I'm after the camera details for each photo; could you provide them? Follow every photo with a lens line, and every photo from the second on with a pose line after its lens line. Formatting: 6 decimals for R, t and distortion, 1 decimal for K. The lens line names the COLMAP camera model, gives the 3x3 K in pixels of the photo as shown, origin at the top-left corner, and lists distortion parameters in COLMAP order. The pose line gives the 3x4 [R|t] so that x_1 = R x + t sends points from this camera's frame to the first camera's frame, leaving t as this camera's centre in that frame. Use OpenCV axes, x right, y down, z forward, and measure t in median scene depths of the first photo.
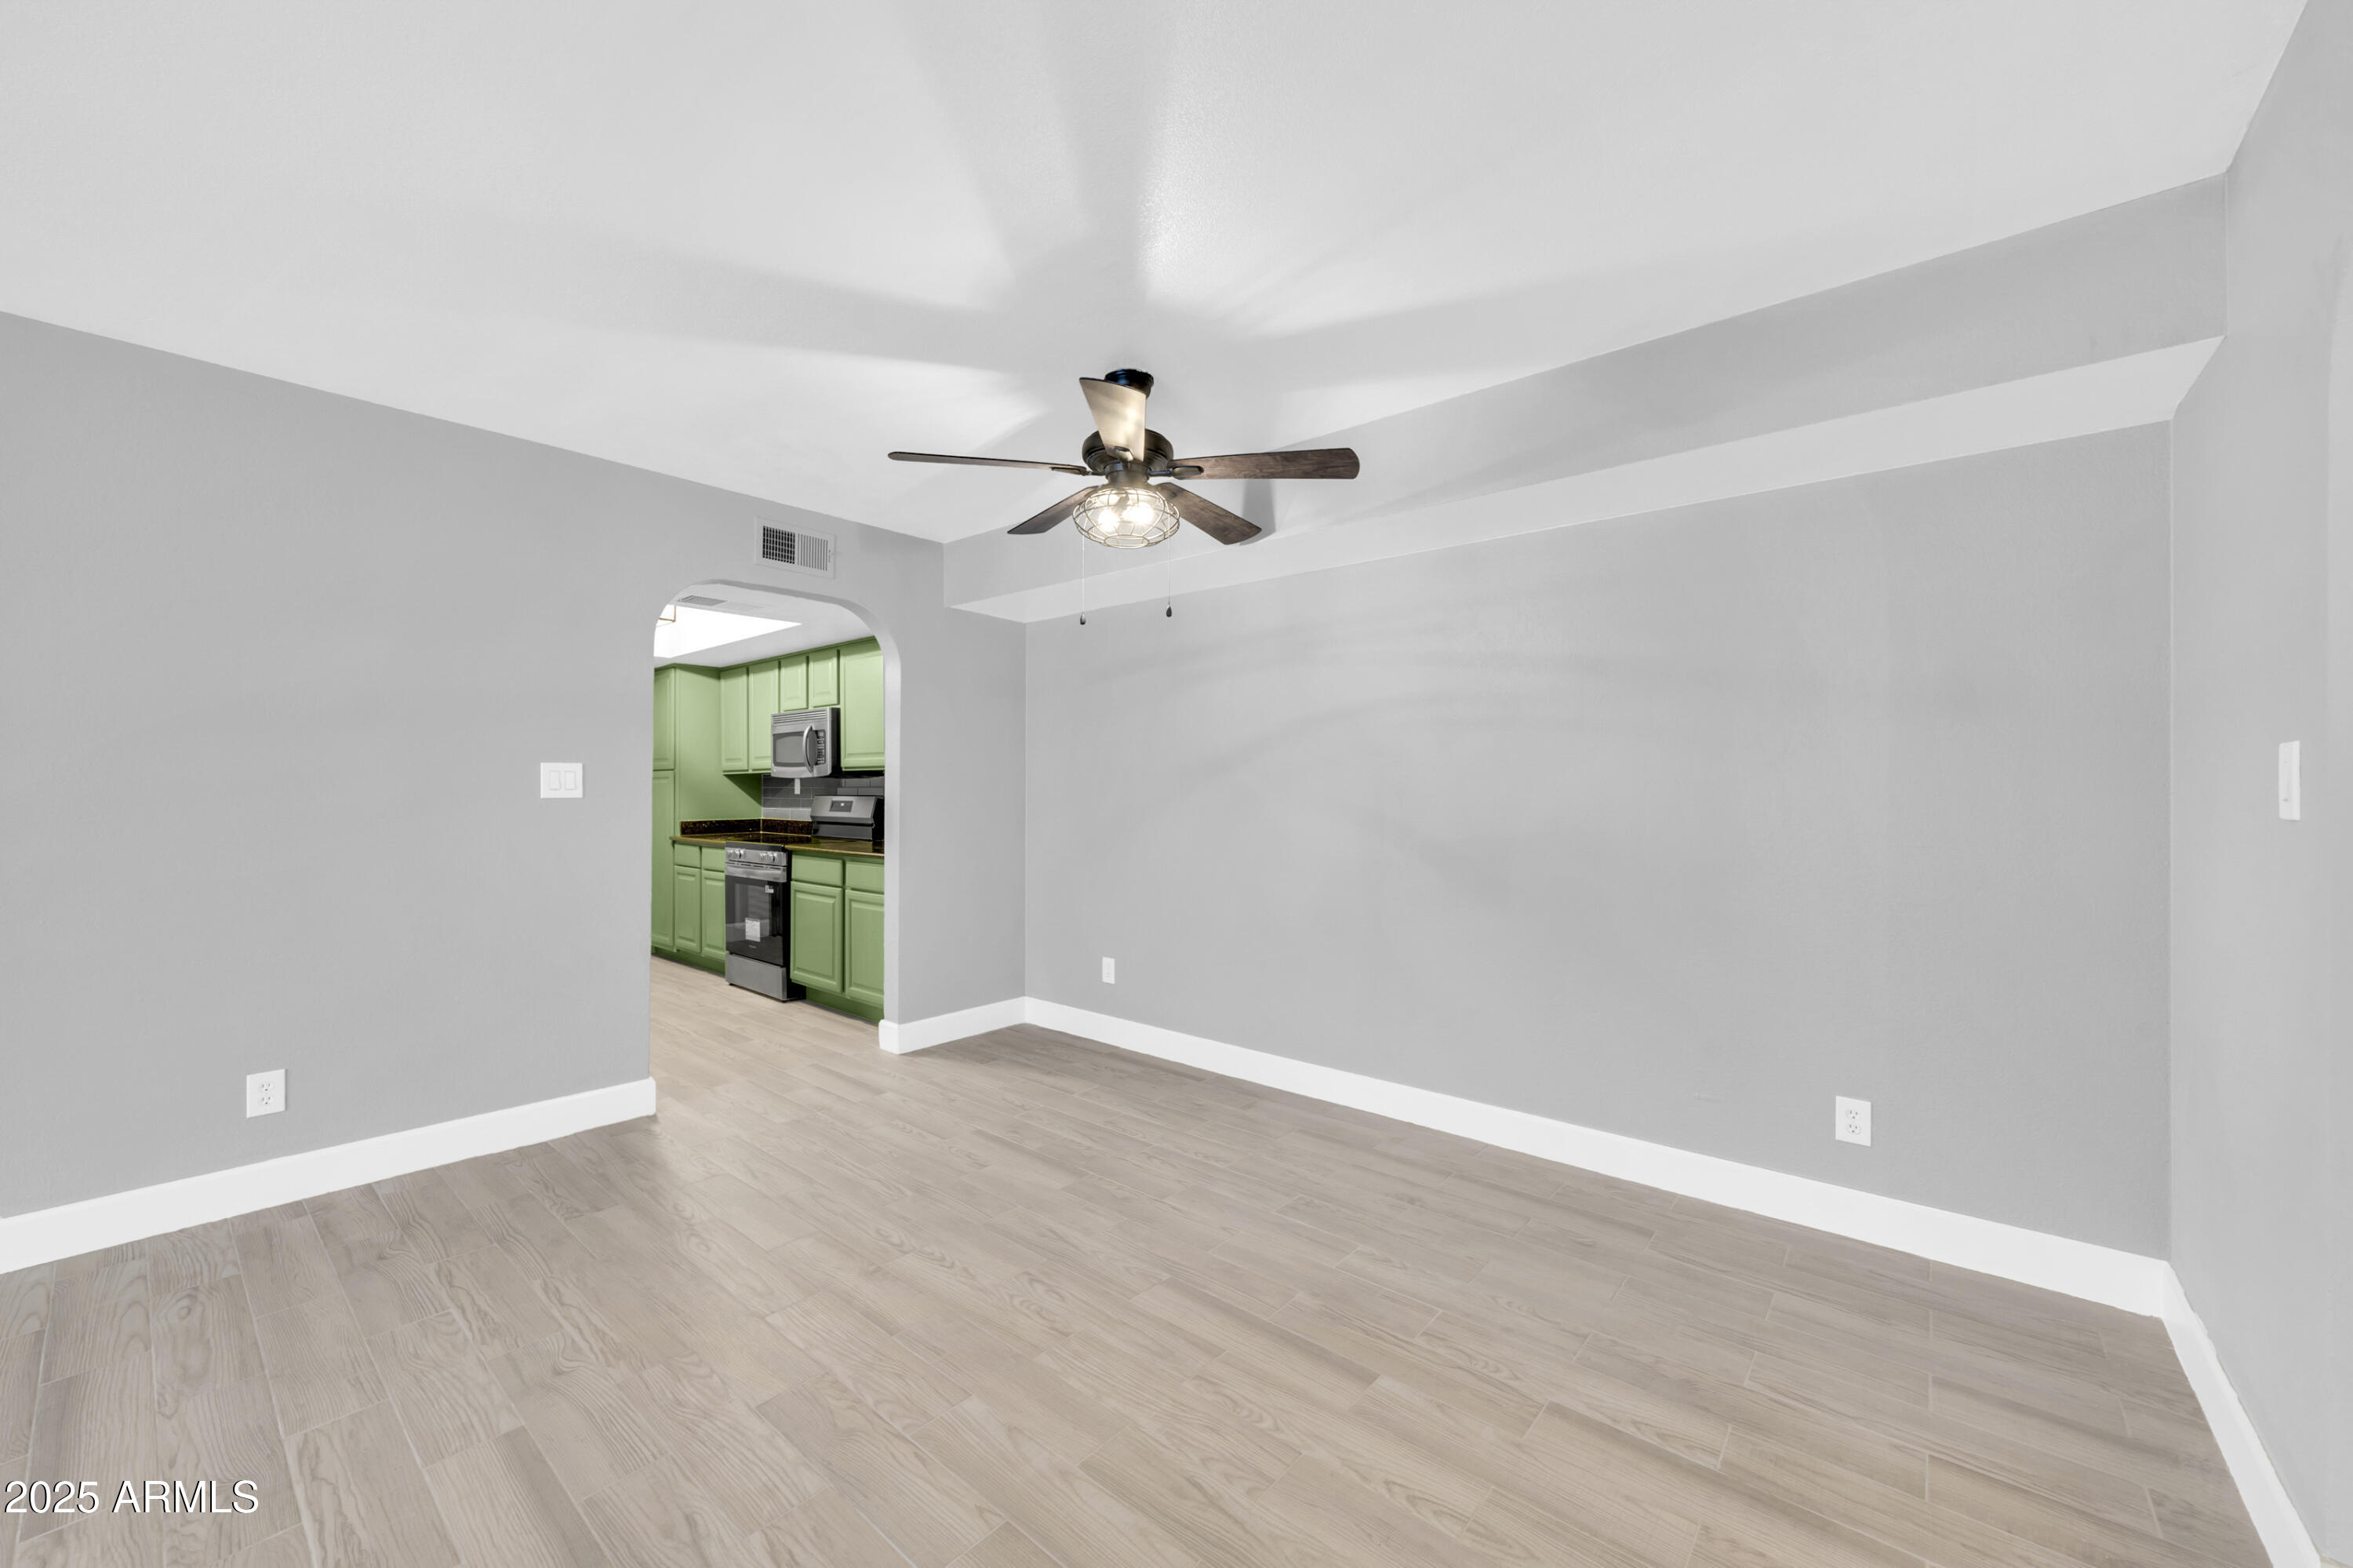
lens RADIAL K [[894.7, 0, 1168.6], [0, 894.7, 790.7], [0, 0, 1]] dist [-0.001764, 0.000156]
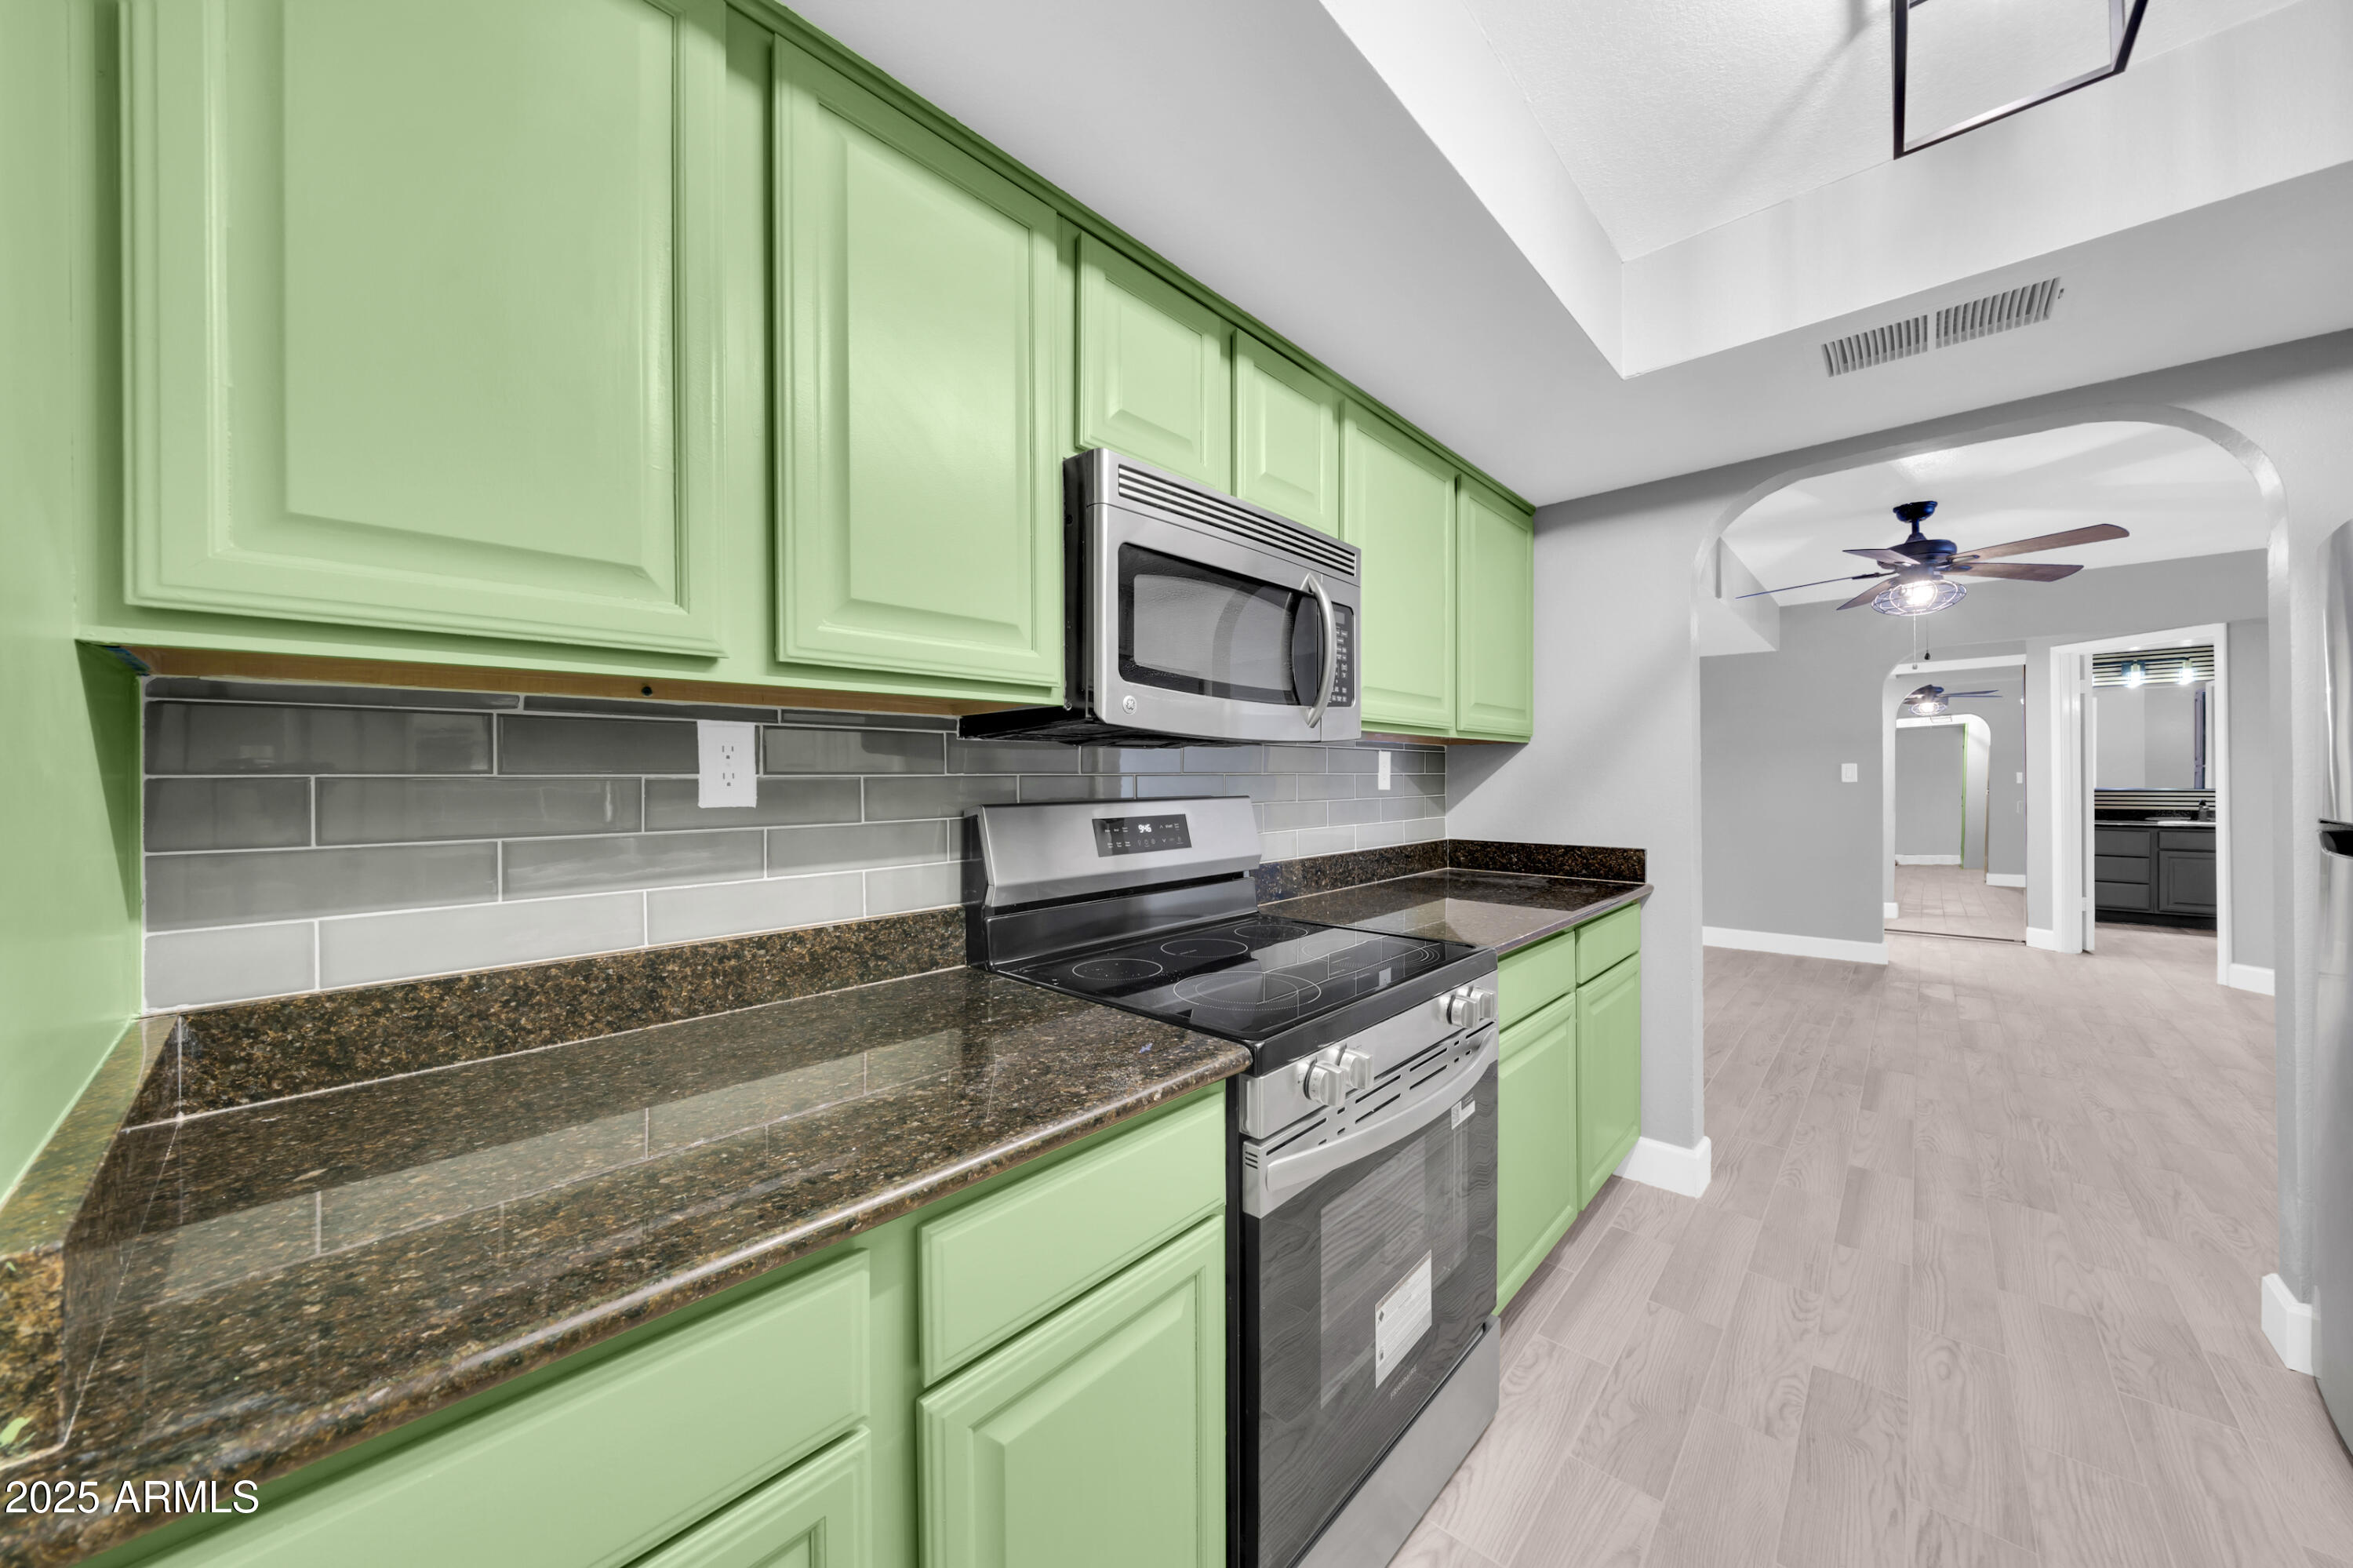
lens RADIAL K [[803.4, 0, 1169.6], [0, 803.4, 778.7], [0, 0, 1]] dist [-0.009484, -0.000206]
pose [[0.049265, -0.005942, 0.998768, -0.979811], [0.003243, 0.999978, 0.005790, -0.005916], [-0.998780, 0.002953, 0.049283, 1.475878]]
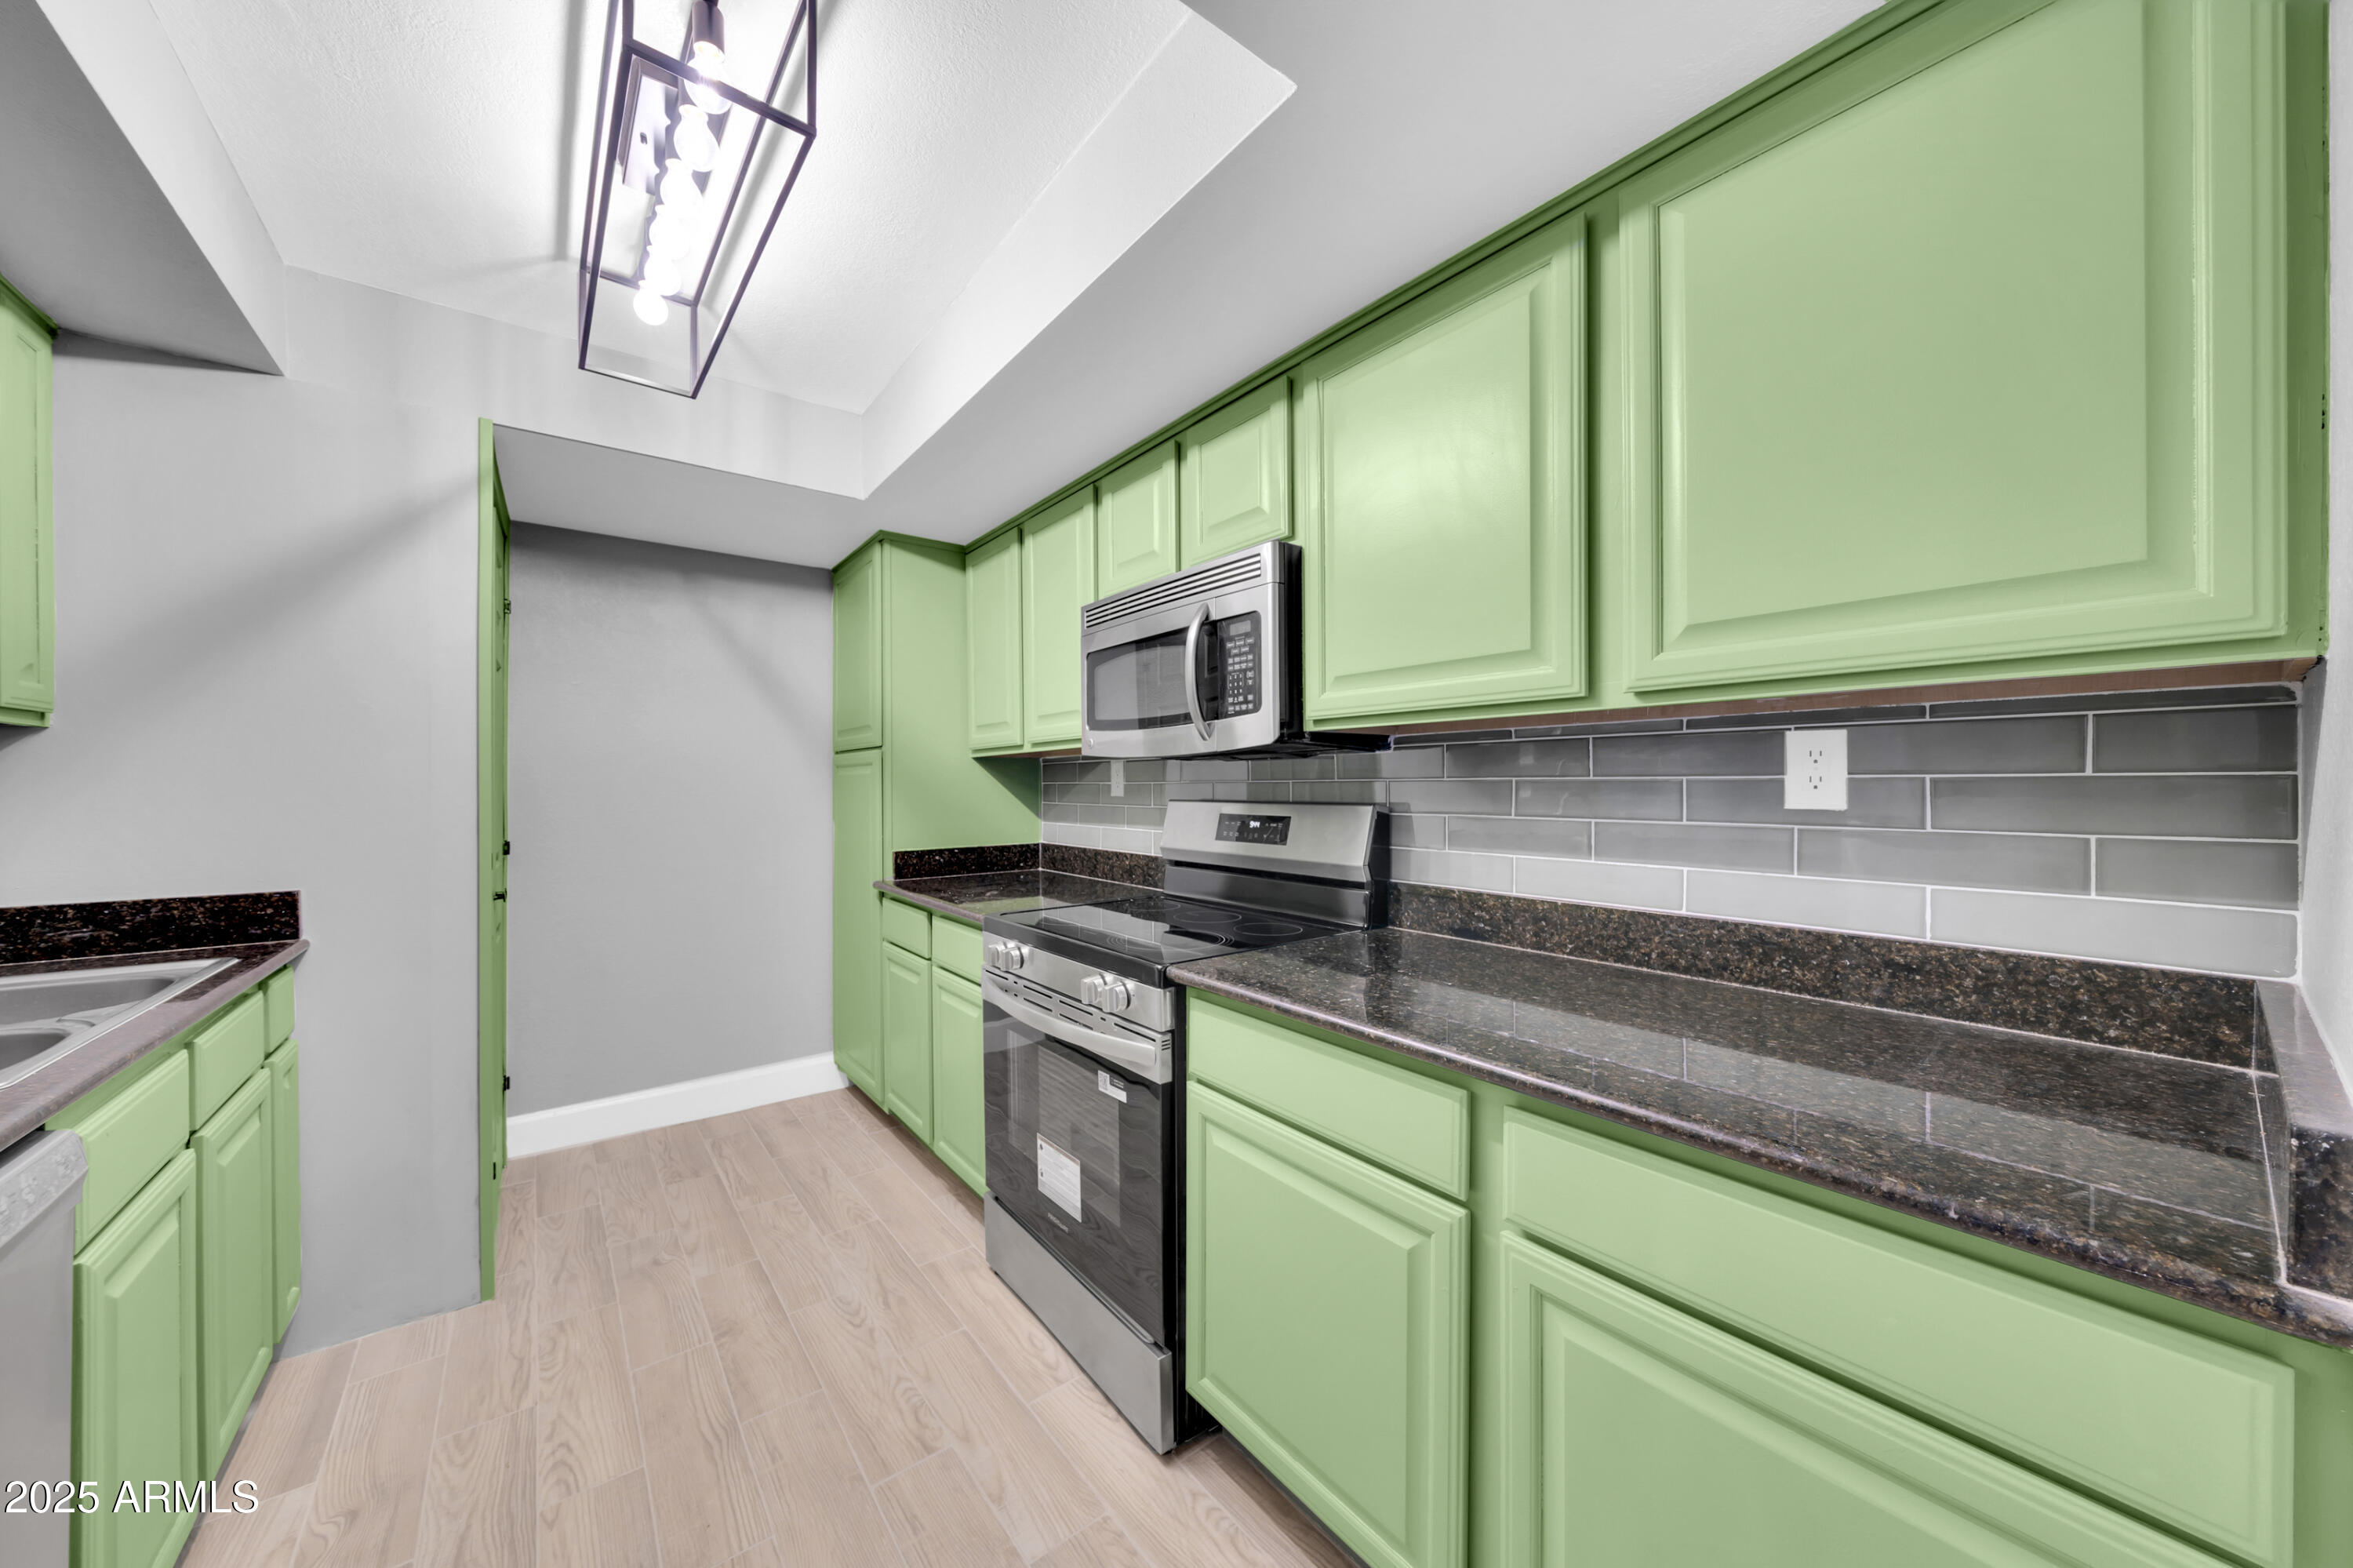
lens RADIAL K [[803.4, 0, 1177.7], [0, 803.4, 784.9], [0, 0, 1]] dist [-0.009484, -0.000206]
pose [[0.980541, -0.009003, -0.196108, -0.495492], [0.009985, 0.999942, 0.004021, -0.005976], [0.196060, -0.005901, 0.980574, 0.970767]]
